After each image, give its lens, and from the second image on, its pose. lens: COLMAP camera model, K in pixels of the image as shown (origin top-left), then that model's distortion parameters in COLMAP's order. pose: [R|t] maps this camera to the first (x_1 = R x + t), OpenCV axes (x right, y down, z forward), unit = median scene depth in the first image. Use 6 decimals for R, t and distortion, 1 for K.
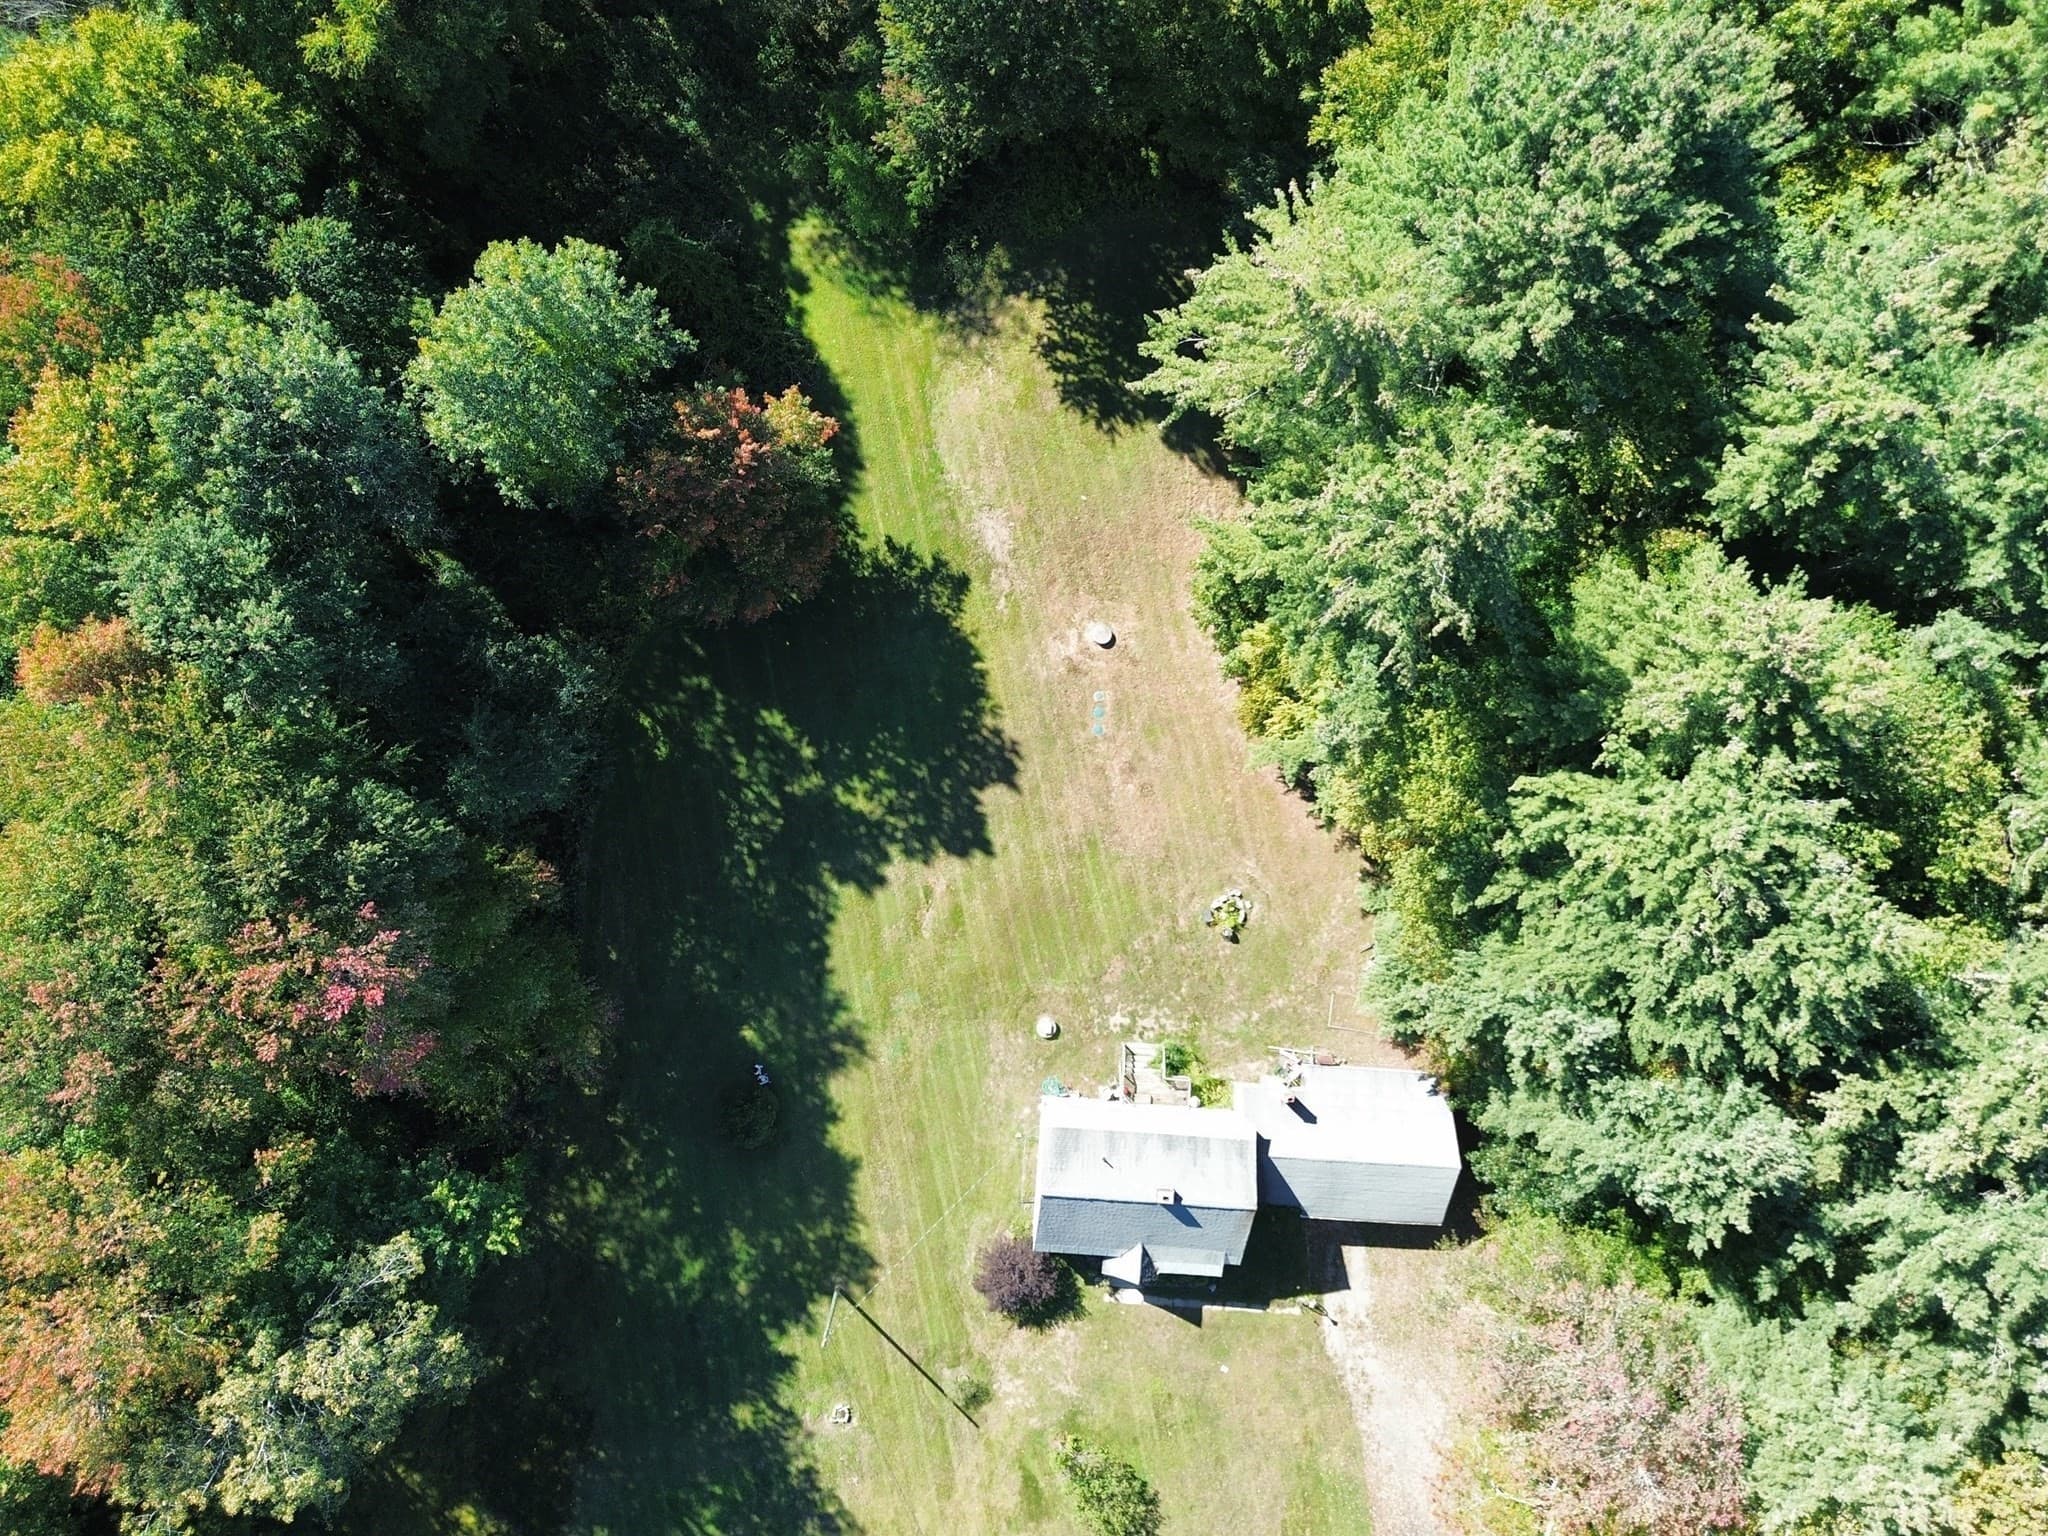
lens RADIAL K [[1436.3, 0, 1022.2], [0, 1436.3, 763.6], [0, 0, 1]] dist [0.079947, -0.080556]
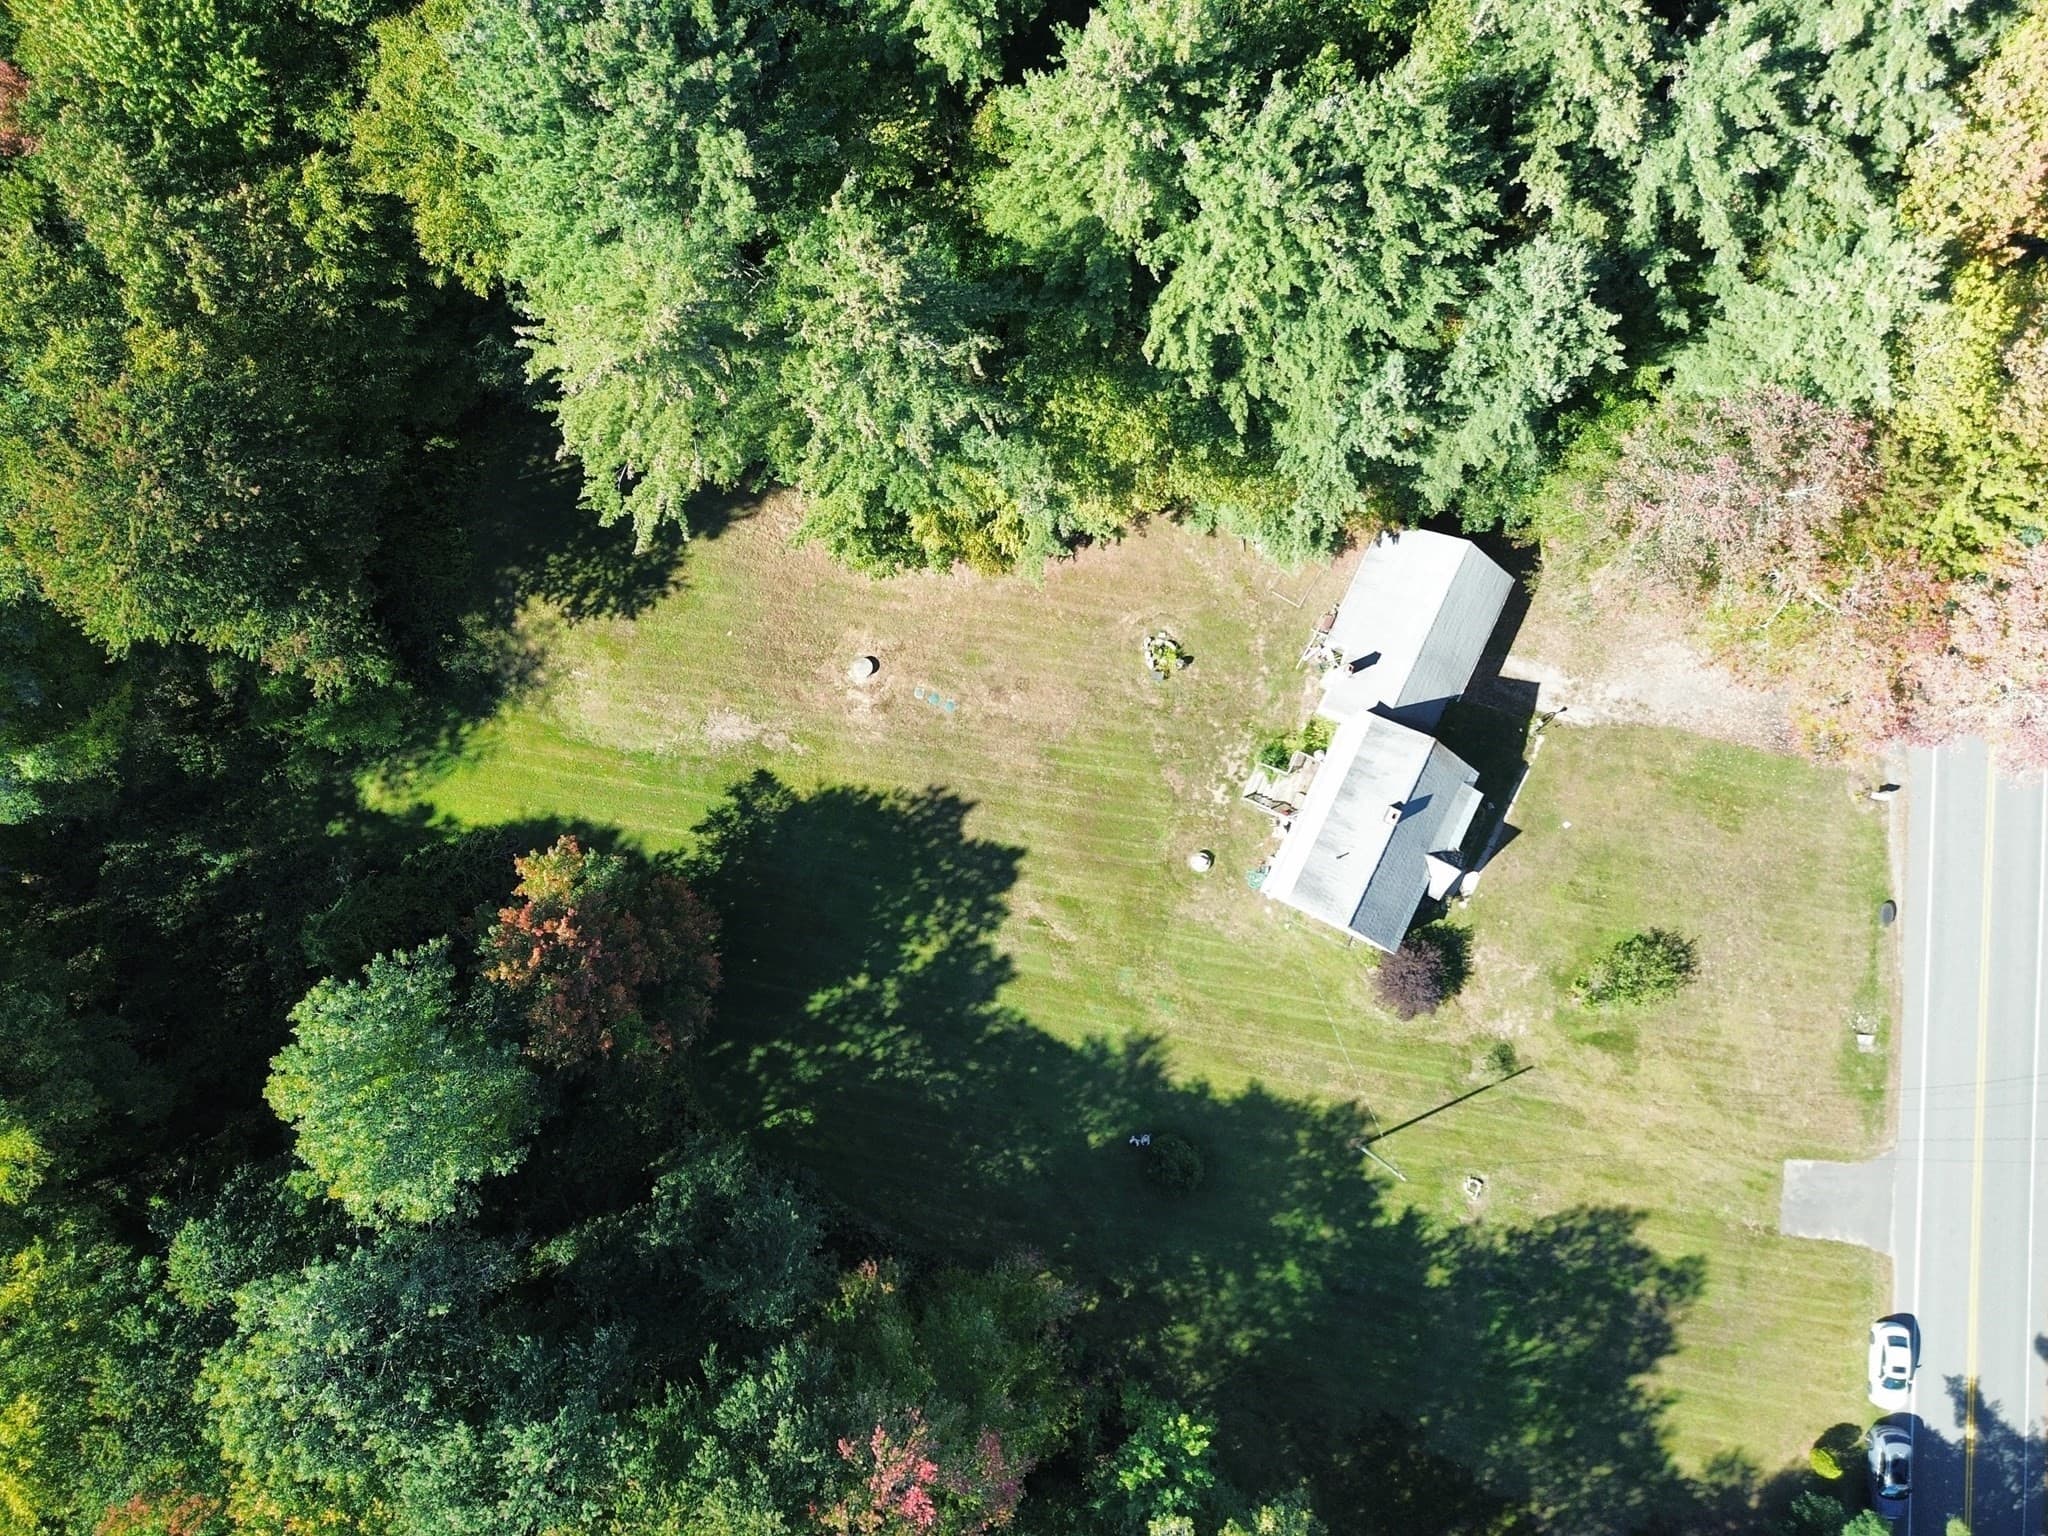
lens RADIAL K [[1432.6, 0, 1021.9], [0, 1432.6, 761.0], [0, 0, 1]] dist [0.079237, -0.078550]
pose [[0.371408, -0.927939, 0.031380, 0.005541], [0.927305, 0.372423, 0.037499, 0.000567], [-0.046483, 0.015171, 0.998804, -0.017279]]
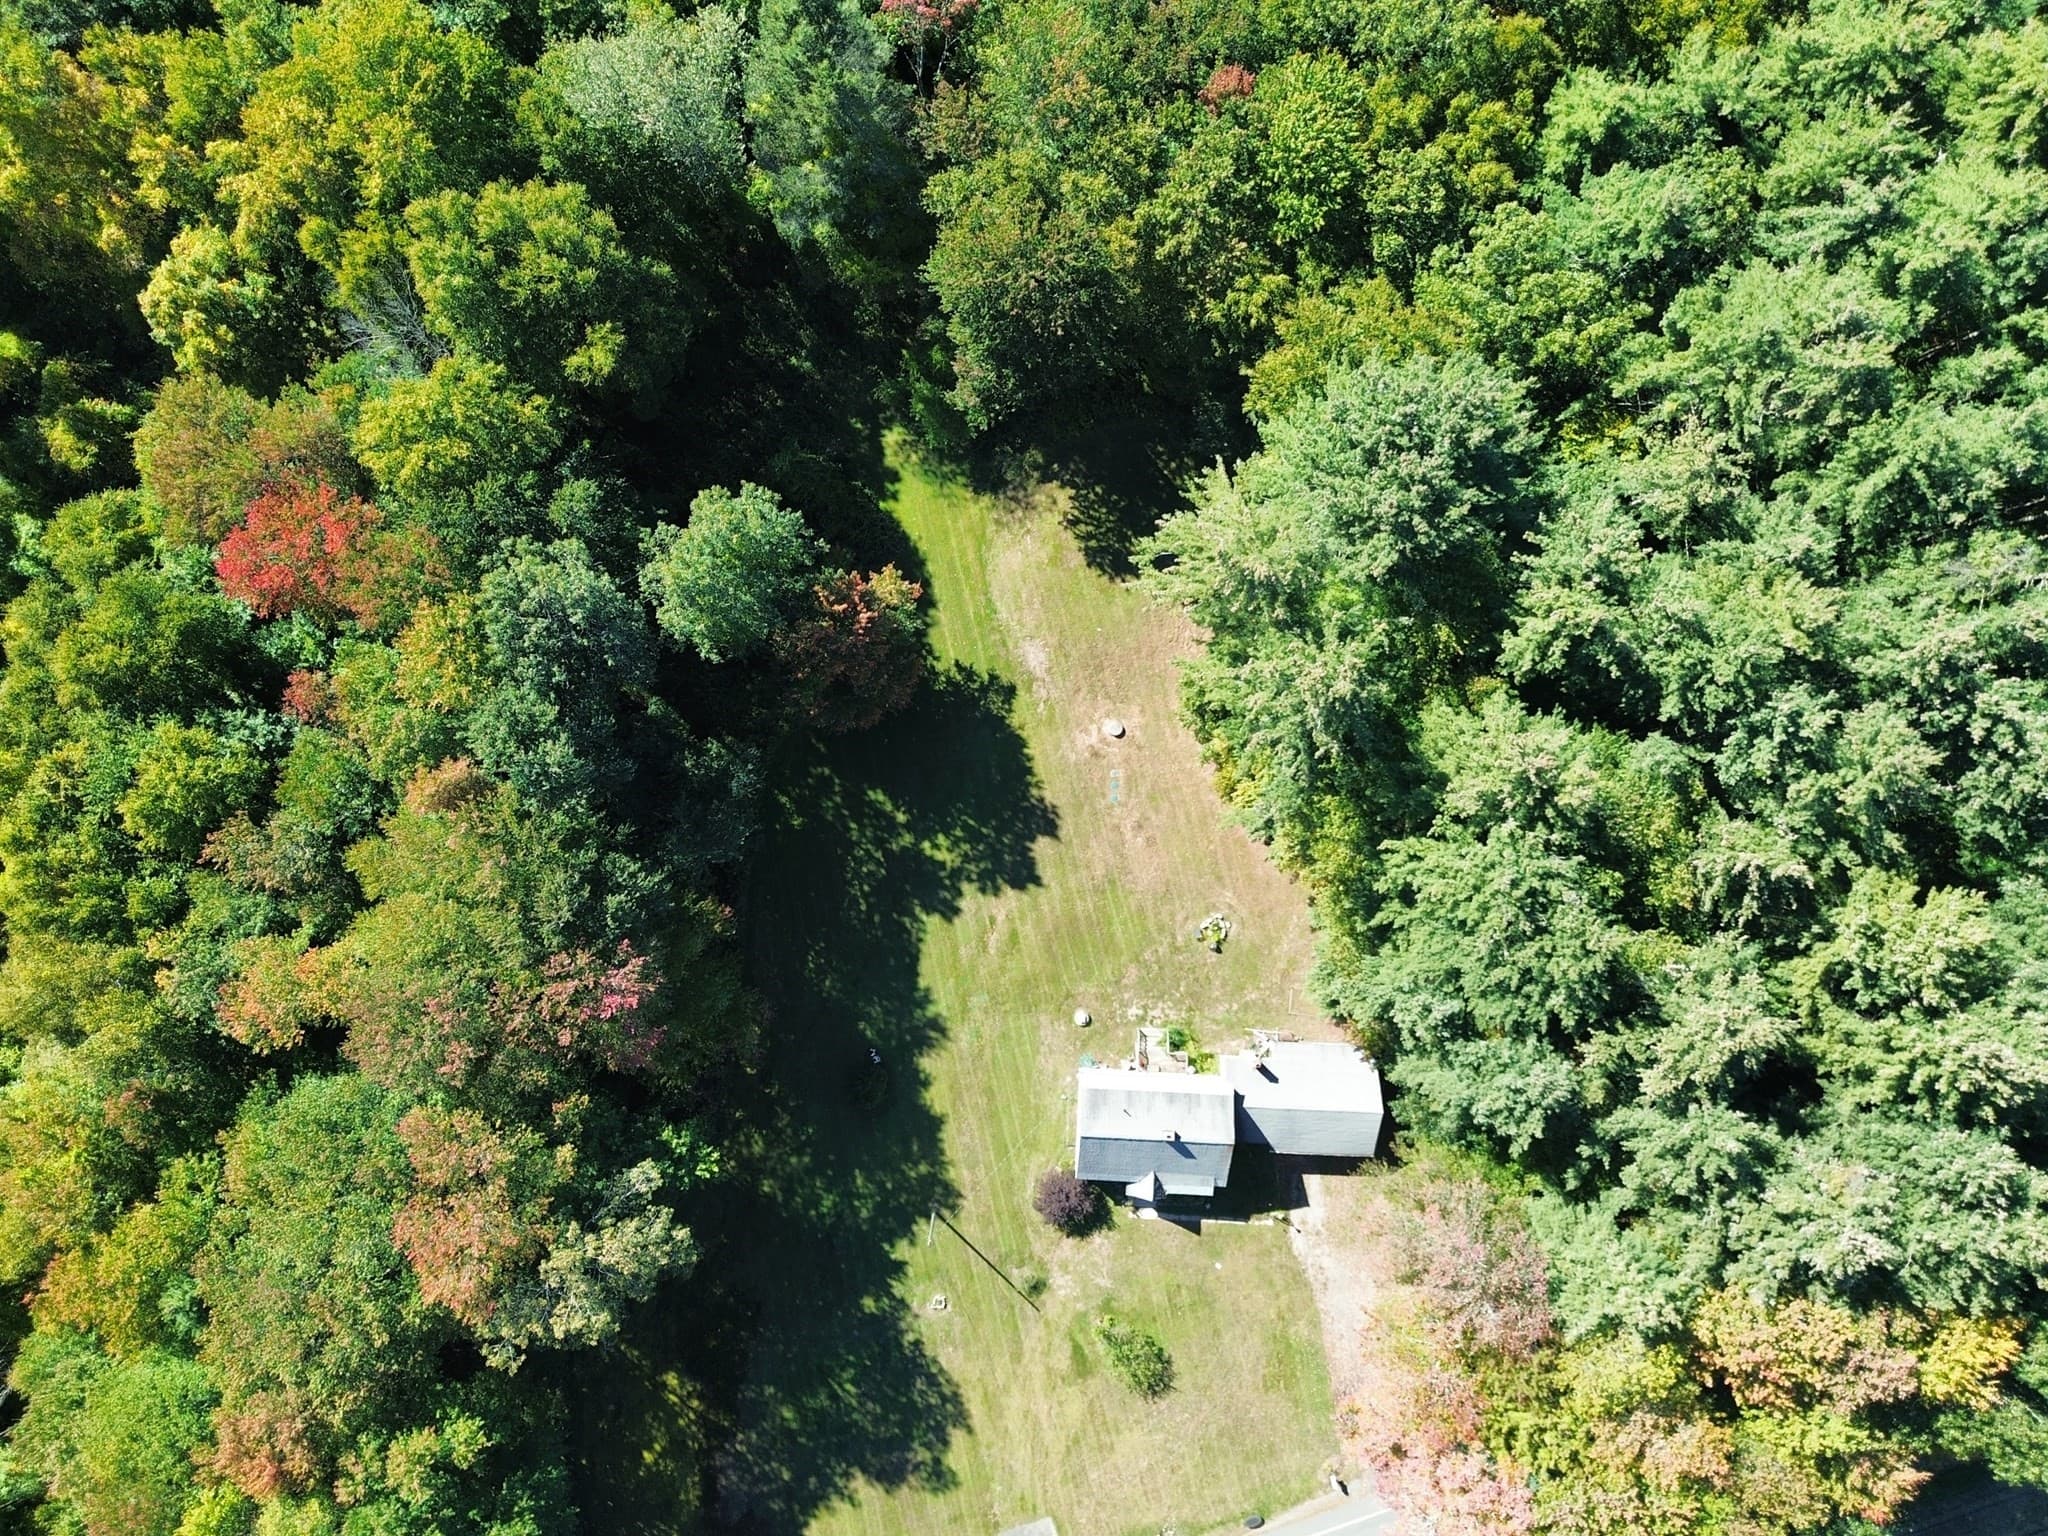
lens RADIAL K [[1436.3, 0, 1022.2], [0, 1436.3, 763.6], [0, 0, 1]] dist [0.079947, -0.080556]
pose [[0.999366, -0.024242, -0.026084, 0.002636], [0.024100, 0.999693, -0.005736, -0.064786], [0.026215, 0.005104, 0.999643, -0.462934]]
